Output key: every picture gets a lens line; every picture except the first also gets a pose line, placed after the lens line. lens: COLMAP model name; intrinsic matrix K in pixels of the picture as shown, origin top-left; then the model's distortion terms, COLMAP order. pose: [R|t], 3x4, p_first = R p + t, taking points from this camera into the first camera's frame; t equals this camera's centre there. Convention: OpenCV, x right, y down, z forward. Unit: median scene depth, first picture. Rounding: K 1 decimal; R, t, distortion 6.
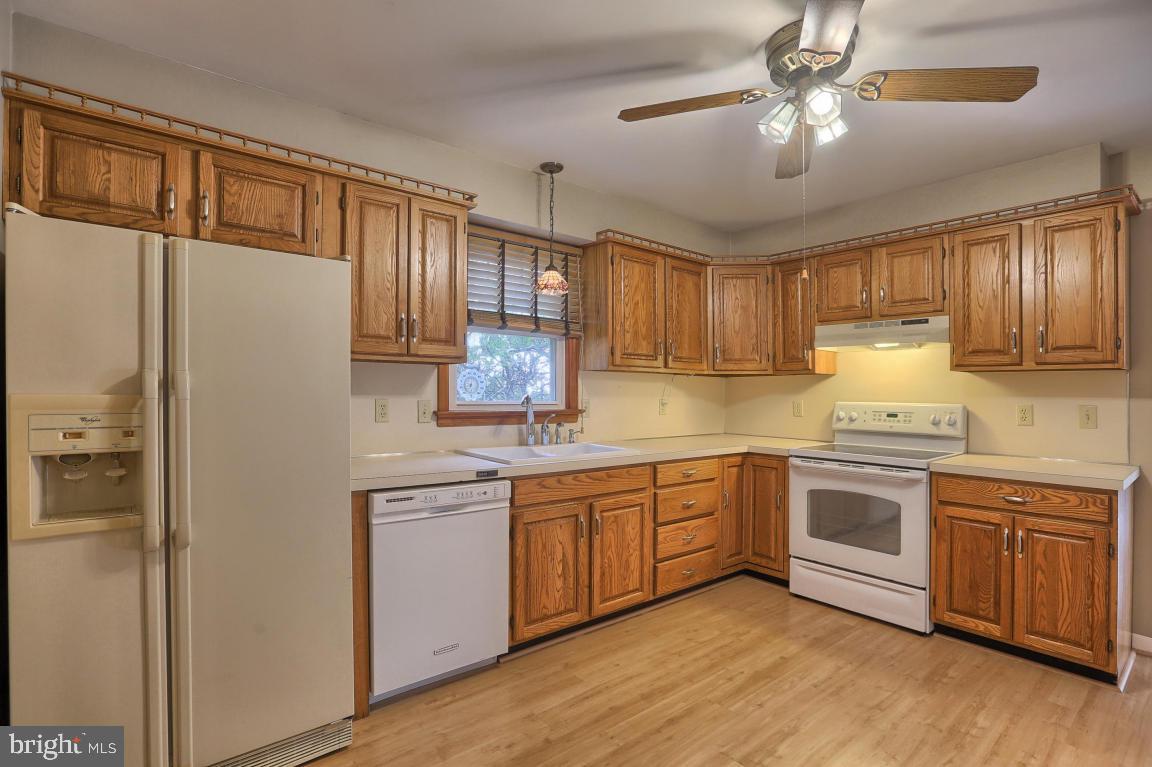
lens RADIAL K [[557.2, 0, 584.7], [0, 557.2, 410.2], [0, 0, 1]] dist [-0.023841, 0.005701]
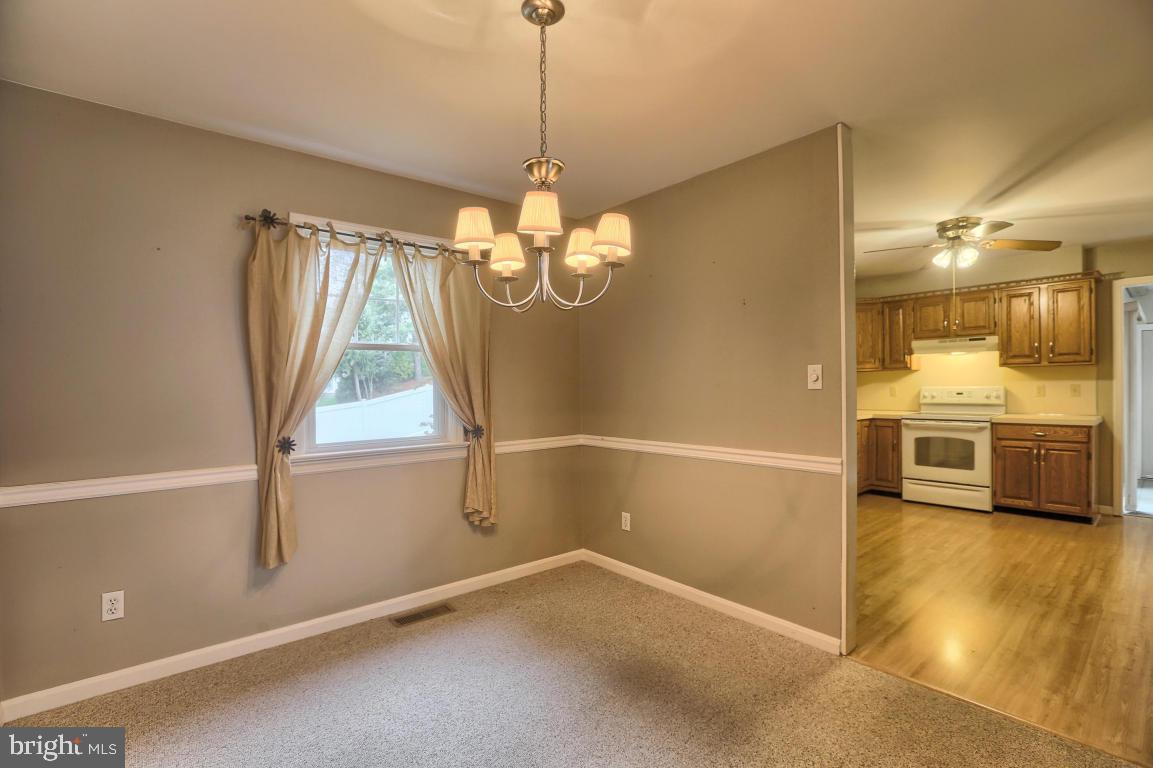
lens RADIAL K [[532.8, 0, 591.2], [0, 532.8, 418.4], [0, 0, 1]] dist [-0.031110, 0.006600]
pose [[0.999342, -0.030965, 0.018906, -0.683766], [0.030404, 0.999109, 0.029277, 0.004998], [-0.019795, -0.028683, 0.999393, -0.663274]]
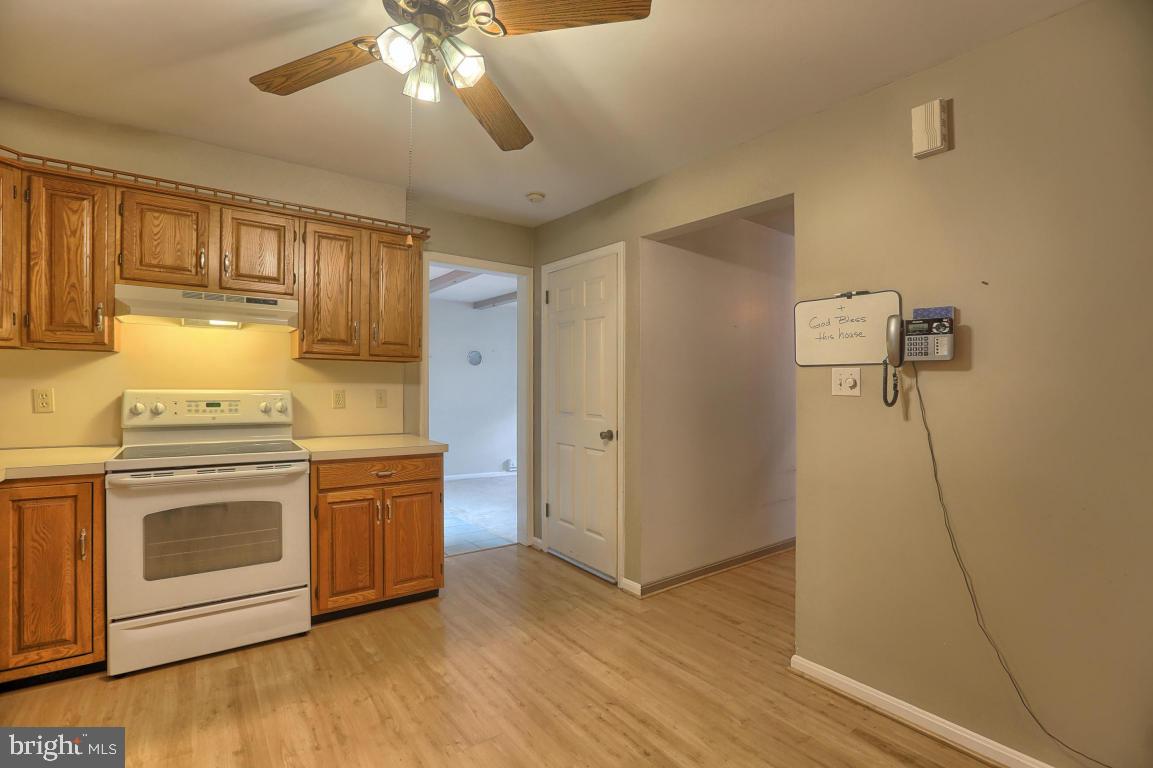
lens RADIAL K [[532.8, 0, 573.0], [0, 532.8, 378.3], [0, 0, 1]] dist [-0.031110, 0.006600]
pose [[0.066840, -0.000819, 0.997763, -0.245502], [0.016983, 0.999856, -0.000317, -0.024438], [-0.997619, 0.016966, 0.066845, 0.443522]]
